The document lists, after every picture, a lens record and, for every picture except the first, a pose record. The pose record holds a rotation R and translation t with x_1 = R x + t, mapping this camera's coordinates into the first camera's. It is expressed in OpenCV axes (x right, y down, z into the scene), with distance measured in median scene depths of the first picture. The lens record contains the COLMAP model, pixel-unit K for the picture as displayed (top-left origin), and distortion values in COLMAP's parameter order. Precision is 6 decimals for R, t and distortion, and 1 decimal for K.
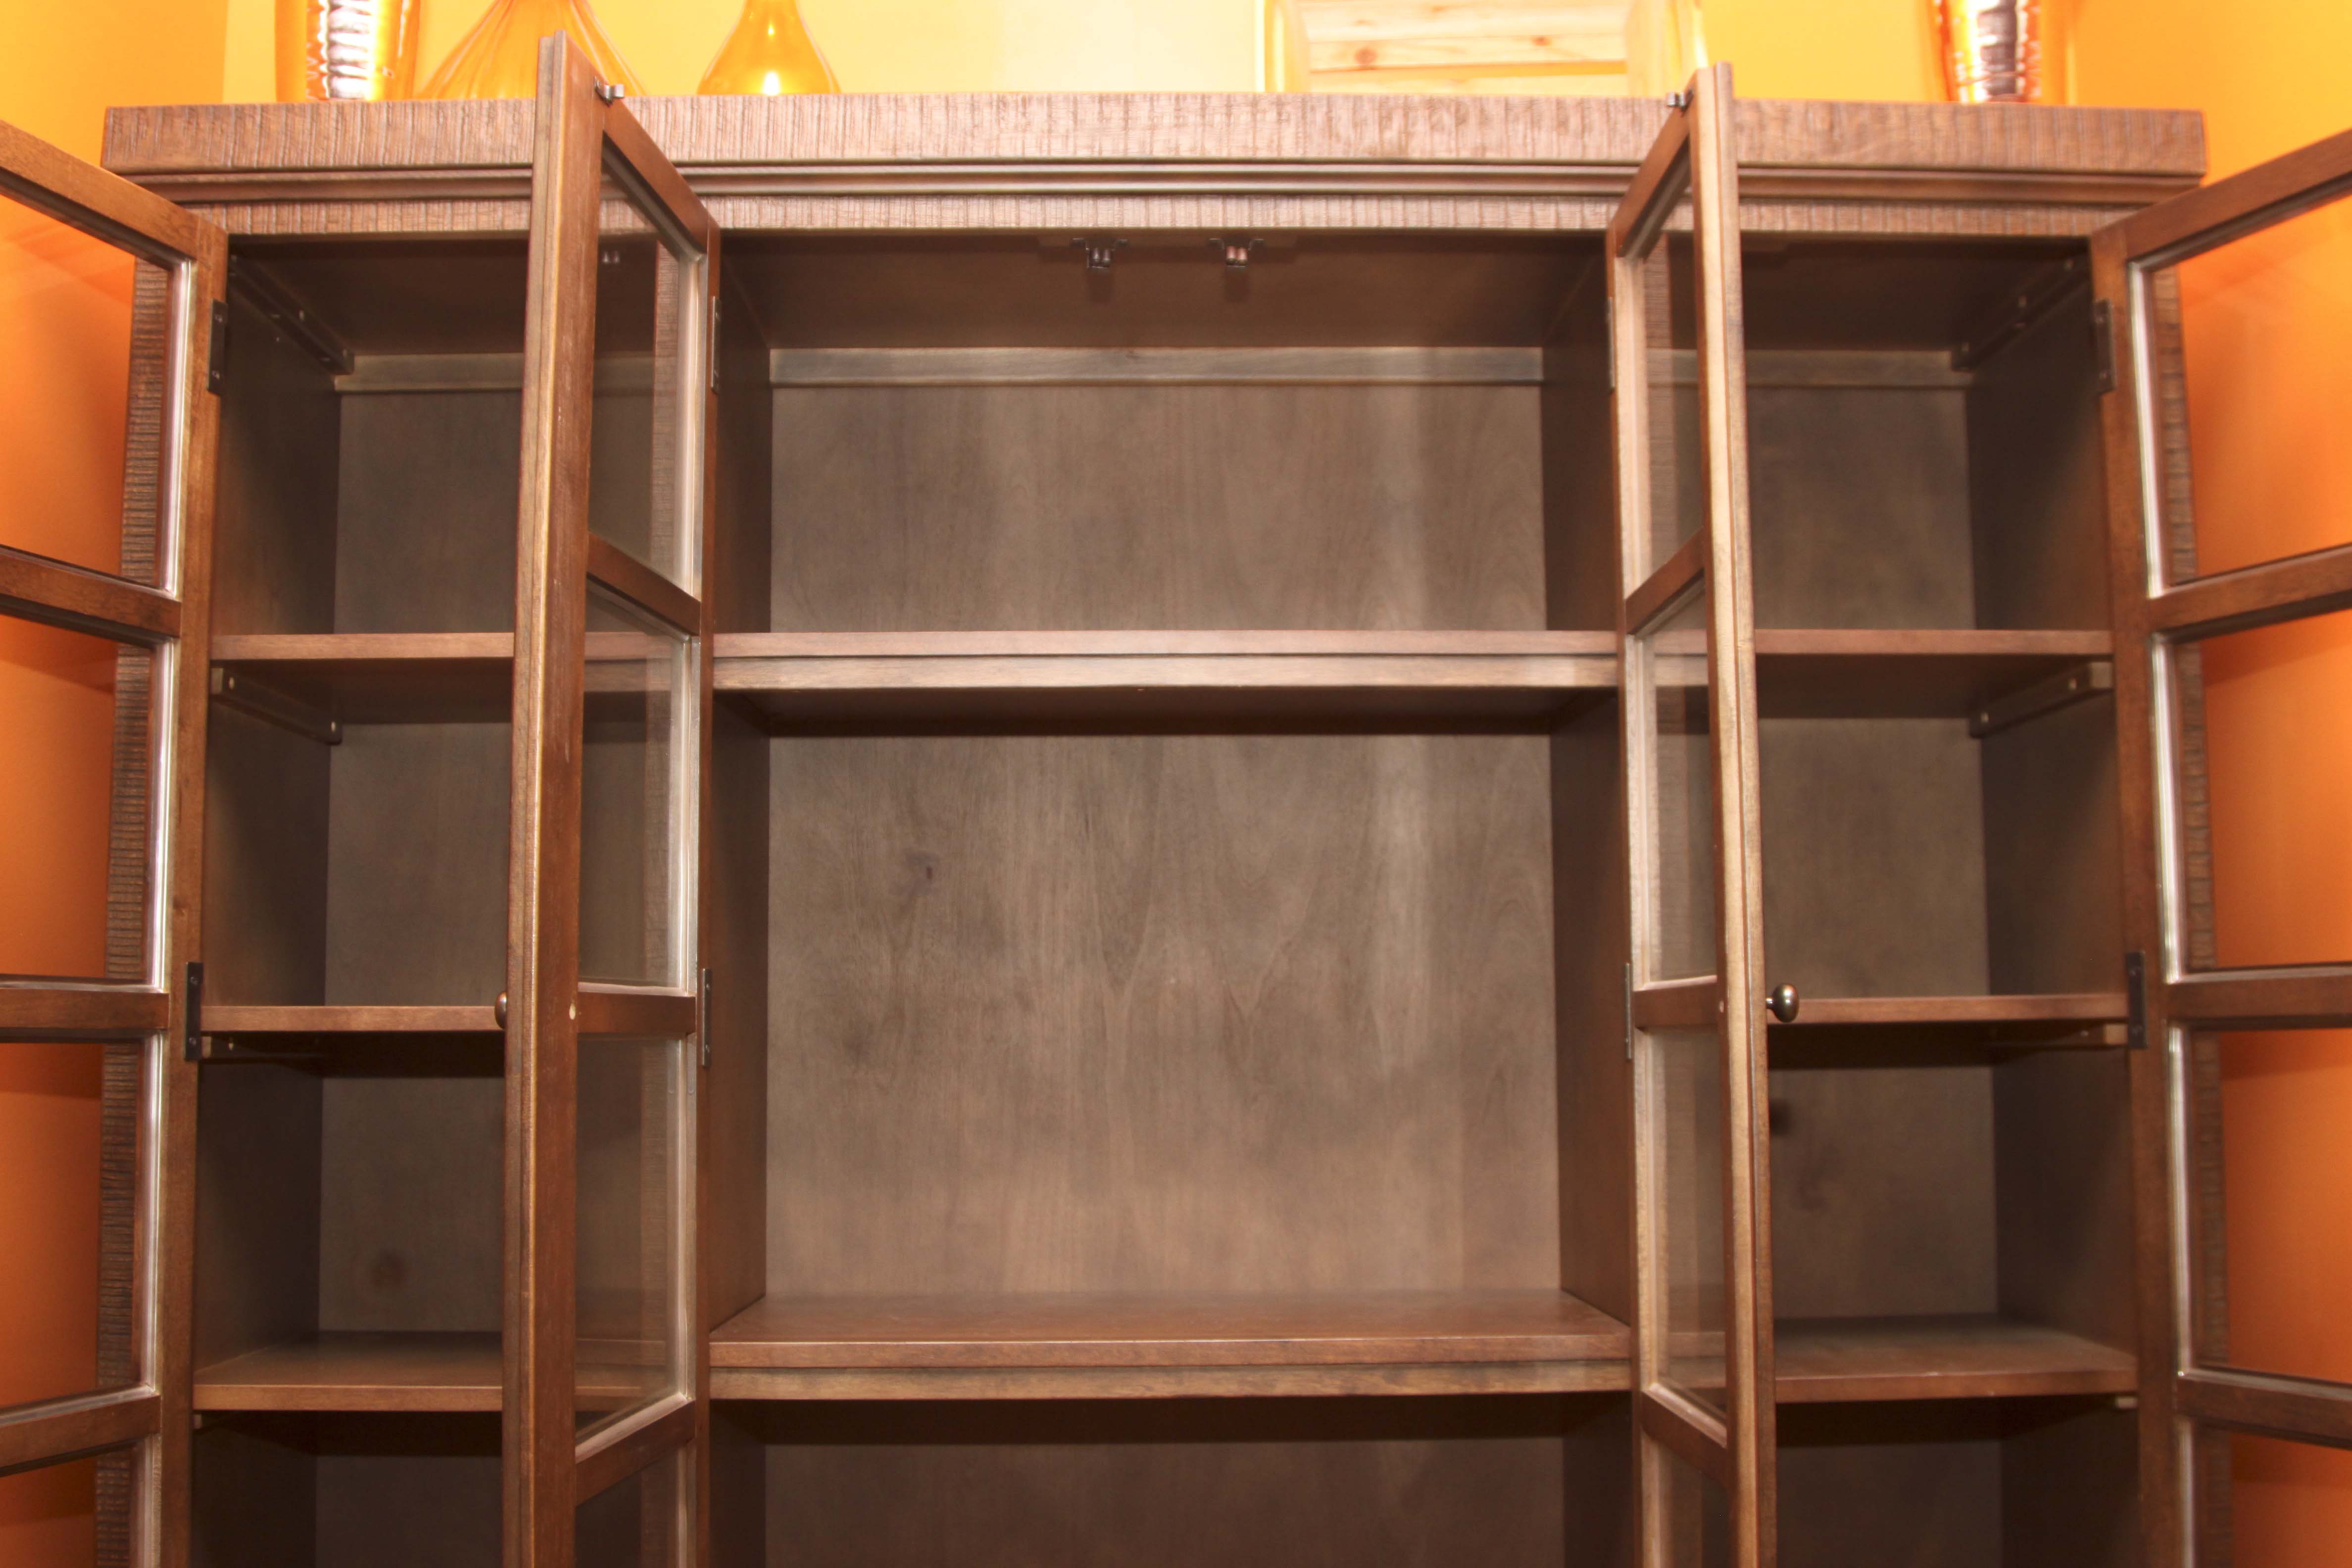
lens RADIAL K [[2555.3, 0, 1208.2], [0, 2555.3, 790.7], [0, 0, 1]] dist [-0.125107, 0.000000]
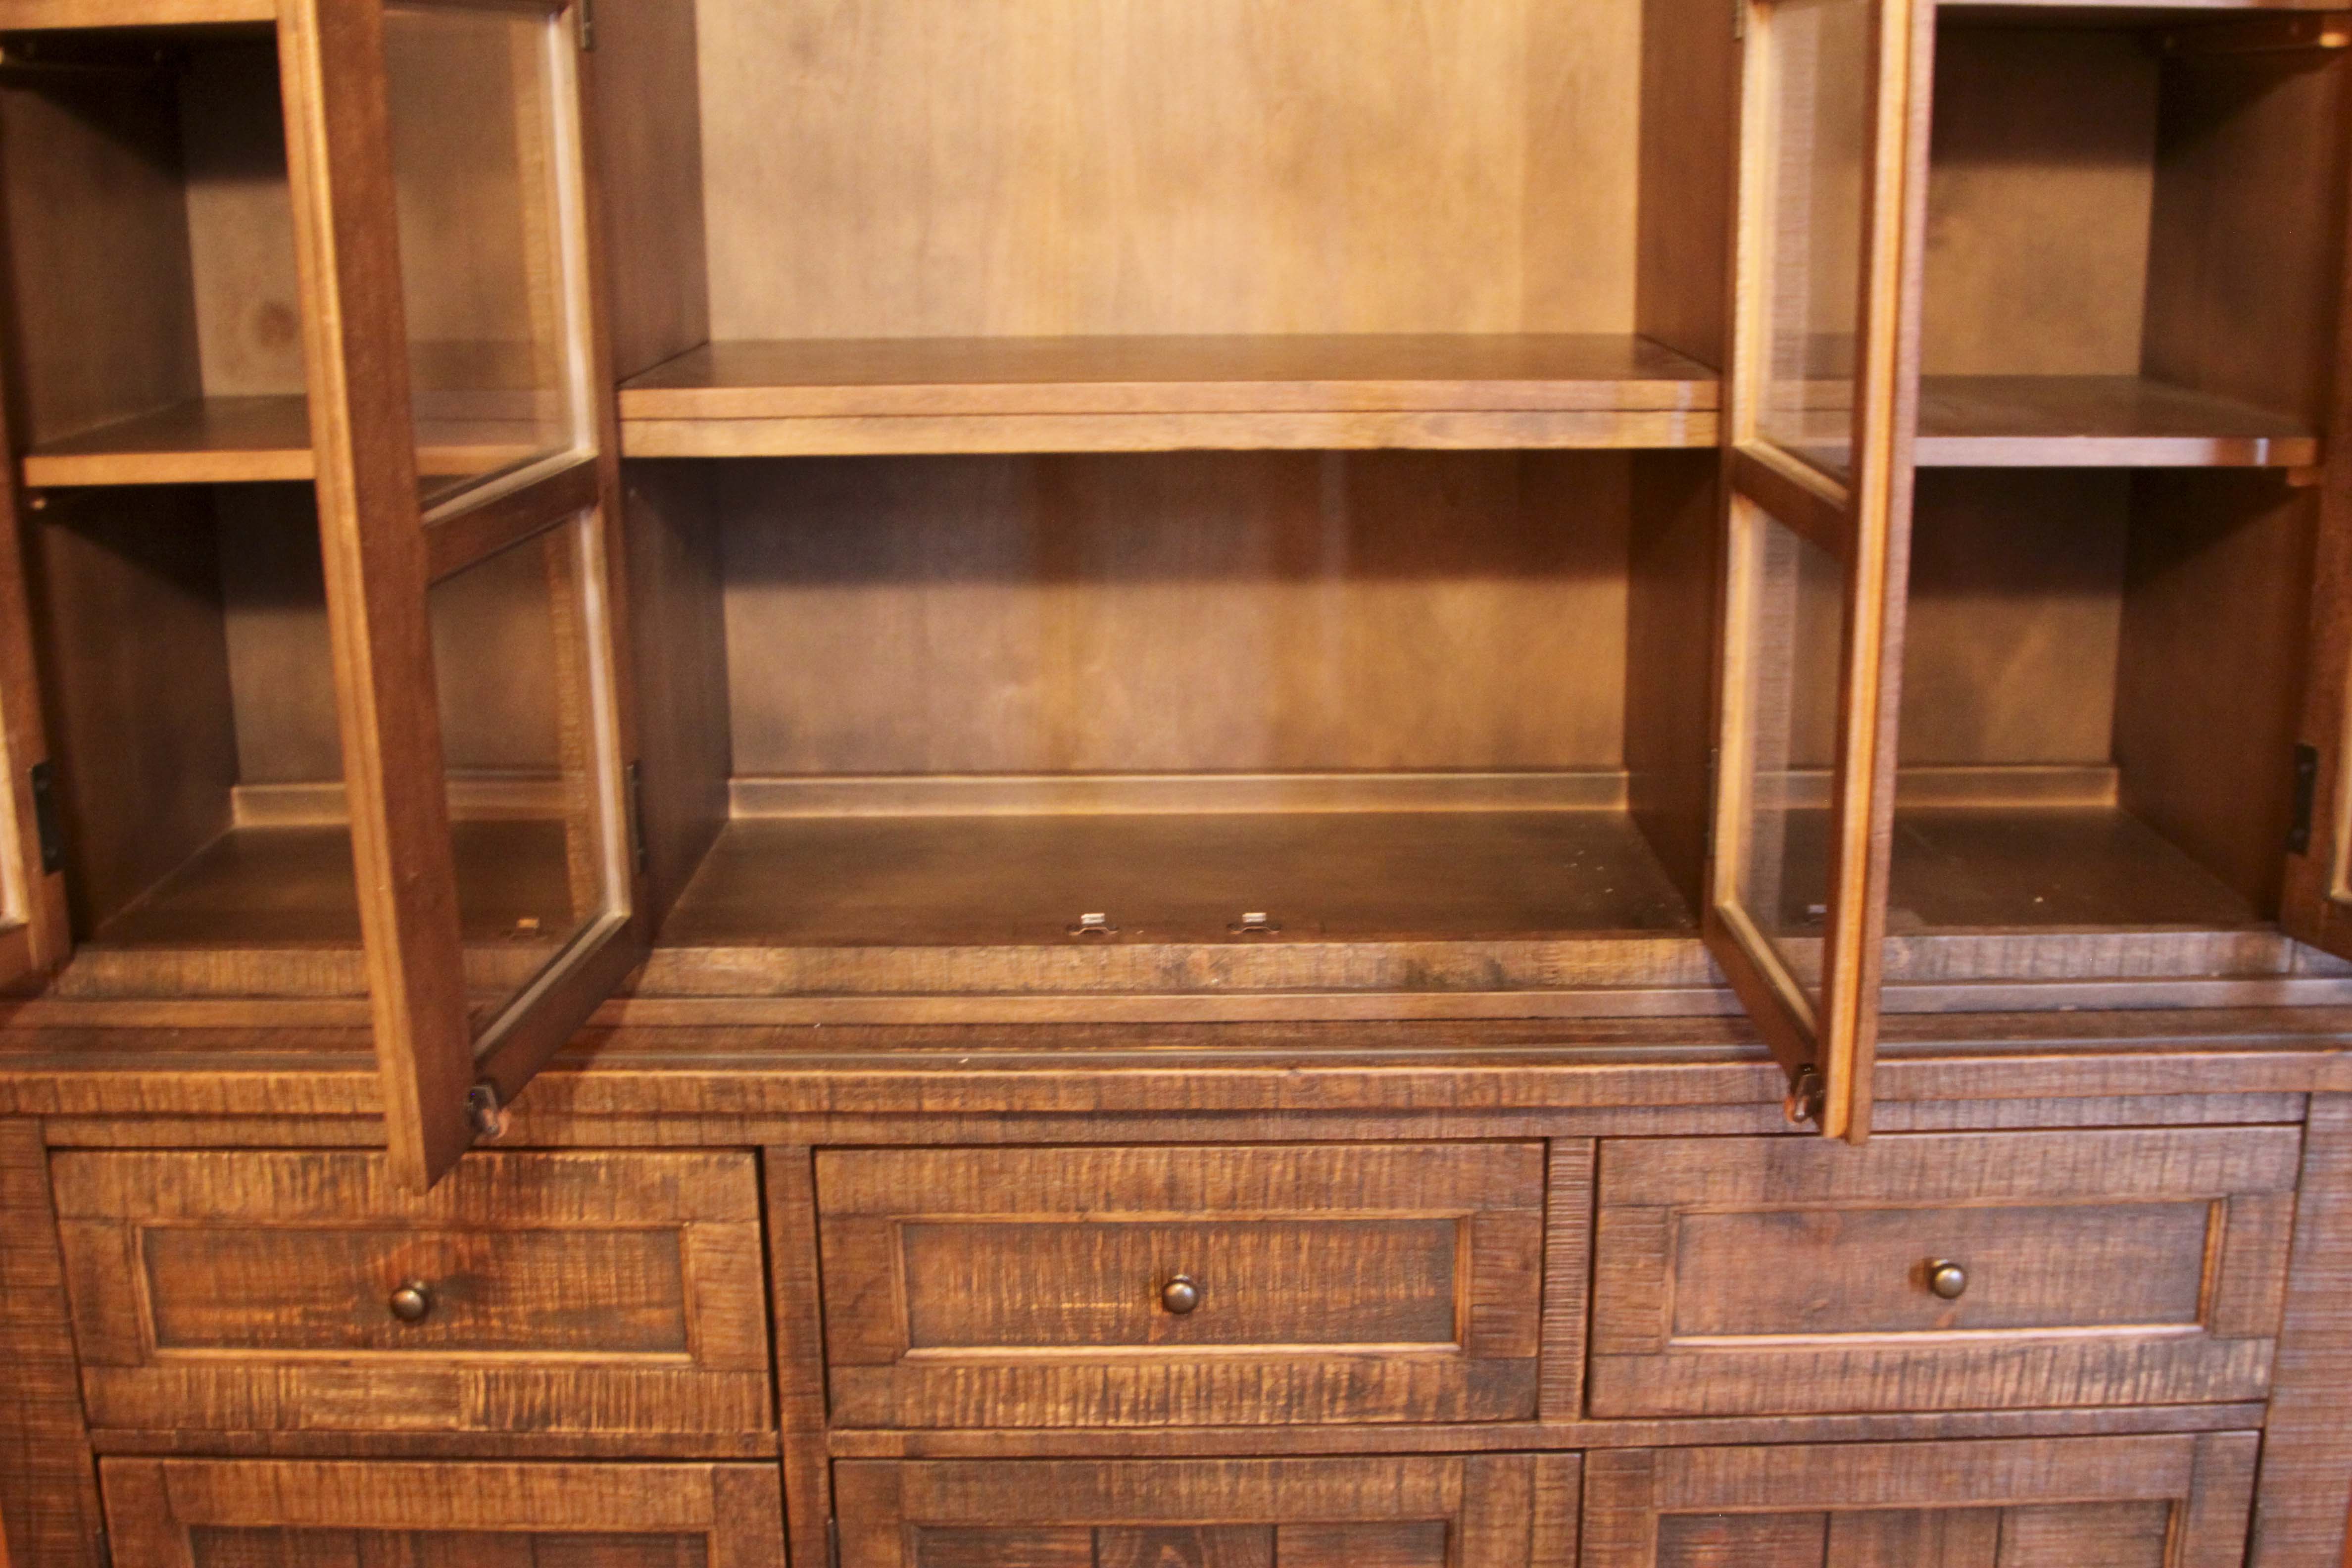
lens RADIAL K [[2555.3, 0, 1228.2], [0, 2555.3, 806.5], [0, 0, 1]] dist [-0.125107, 0.000000]
pose [[0.999927, 0.003505, -0.011588, 0.014320], [0.000816, 0.935484, 0.353369, 0.050237], [0.012079, -0.353353, 0.935412, 0.166026]]
